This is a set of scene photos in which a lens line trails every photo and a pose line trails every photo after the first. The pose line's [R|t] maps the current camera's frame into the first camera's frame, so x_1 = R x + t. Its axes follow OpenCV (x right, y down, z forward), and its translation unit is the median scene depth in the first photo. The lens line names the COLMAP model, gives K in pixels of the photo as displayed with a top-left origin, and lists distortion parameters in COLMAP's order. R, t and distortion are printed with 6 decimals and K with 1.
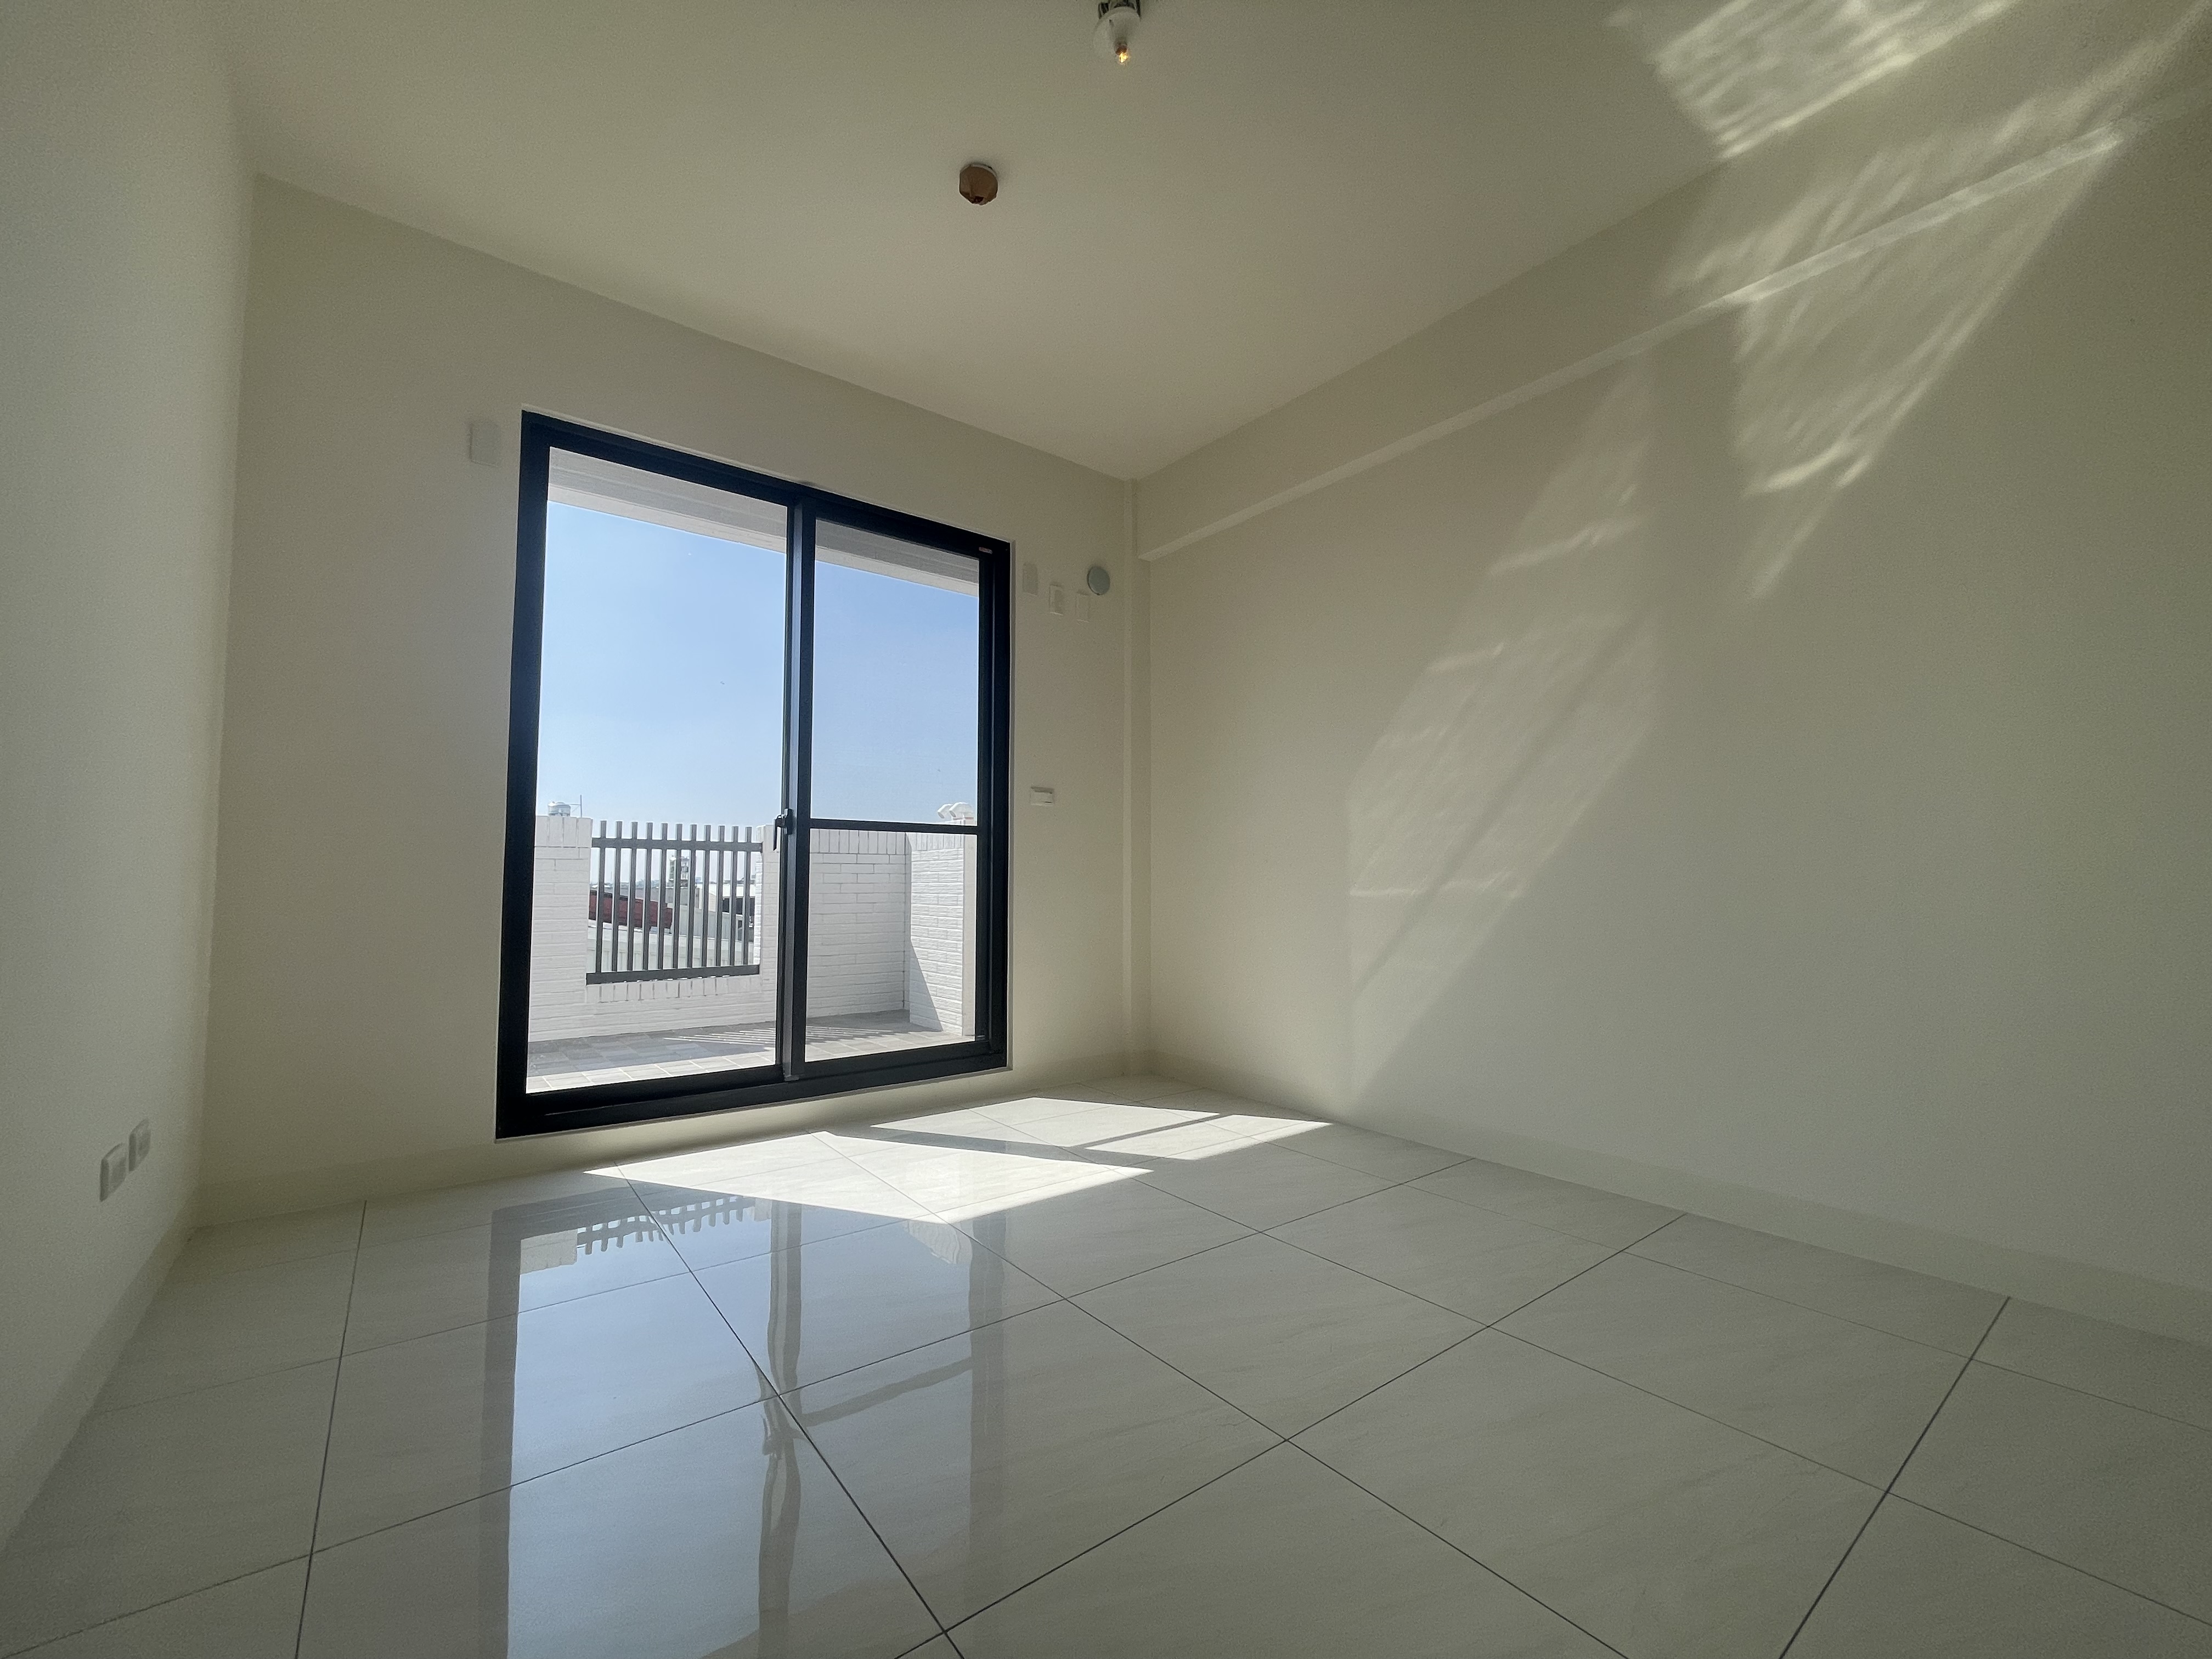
lens RADIAL K [[893.9, 0, 1106.0], [0, 893.9, 829.5], [0, 0, 1]] dist [-0.007053, -0.000021]
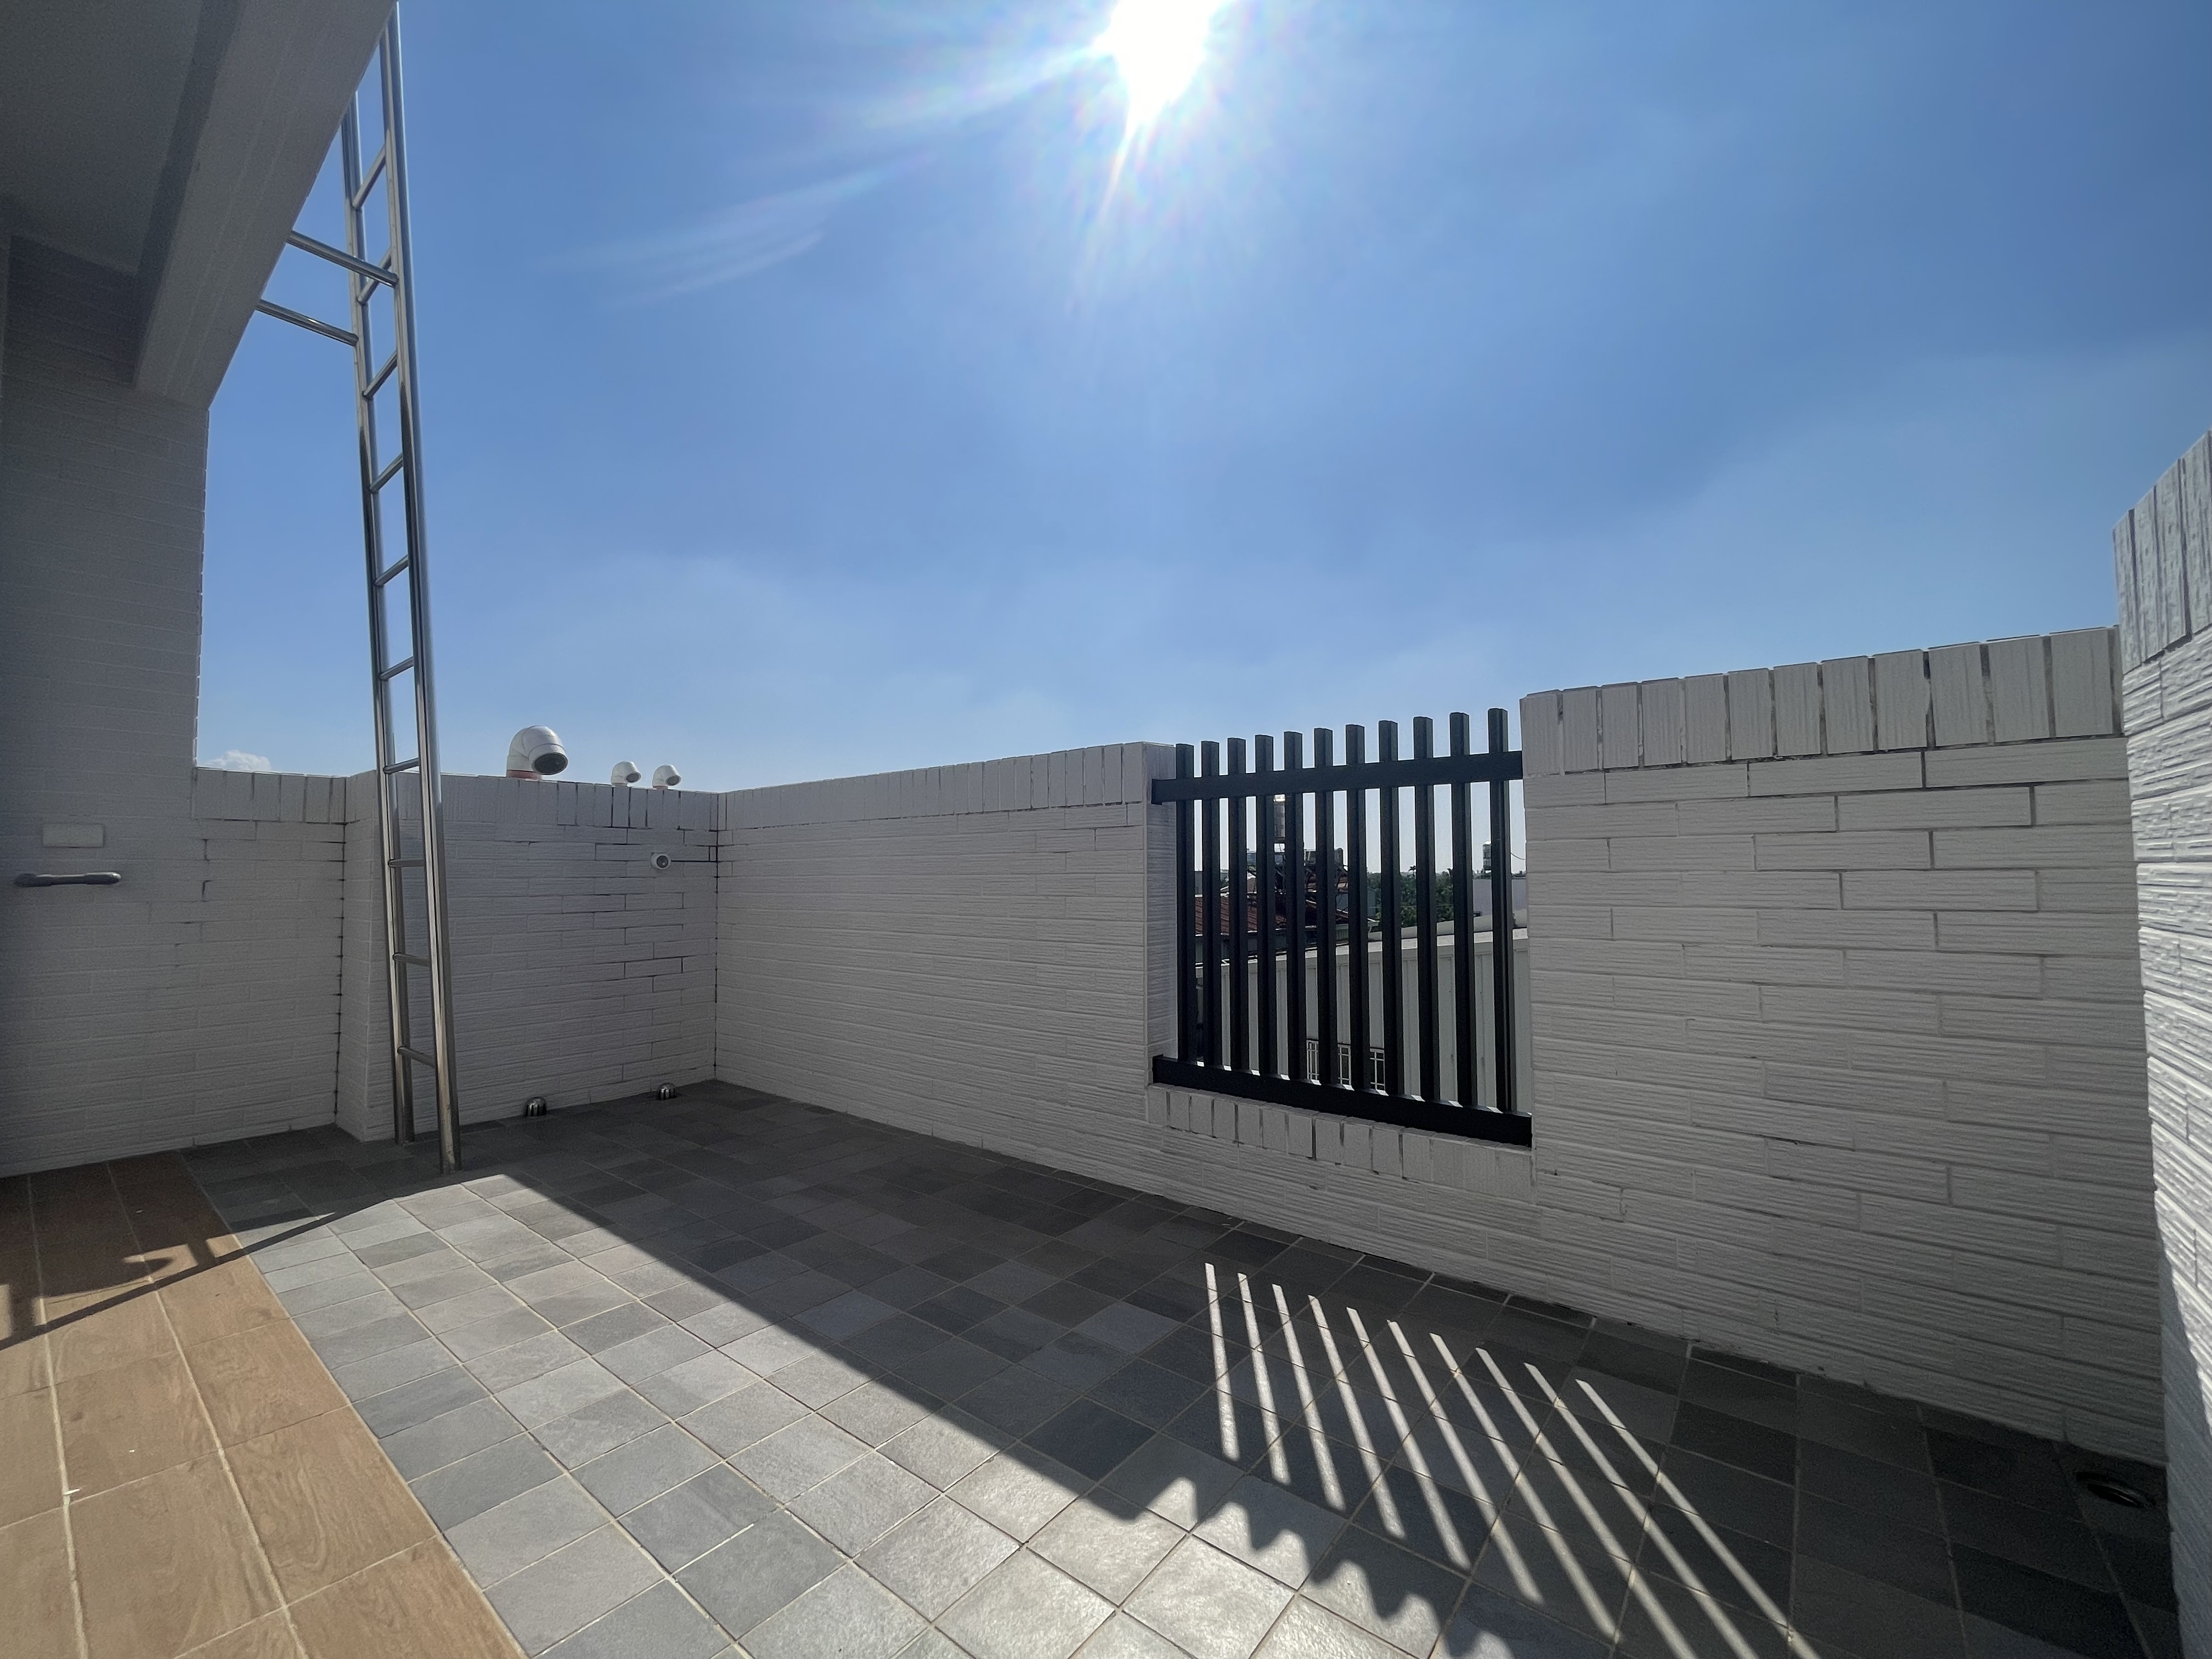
lens RADIAL K [[893.9, 0, 1106.0], [0, 893.9, 829.5], [0, 0, 1]] dist [-0.007053, -0.000021]
pose [[0.233403, -0.050410, -0.971072, -0.102368], [0.062694, 0.997358, -0.036705, 0.049129], [0.970357, -0.052314, 0.235947, 0.805330]]
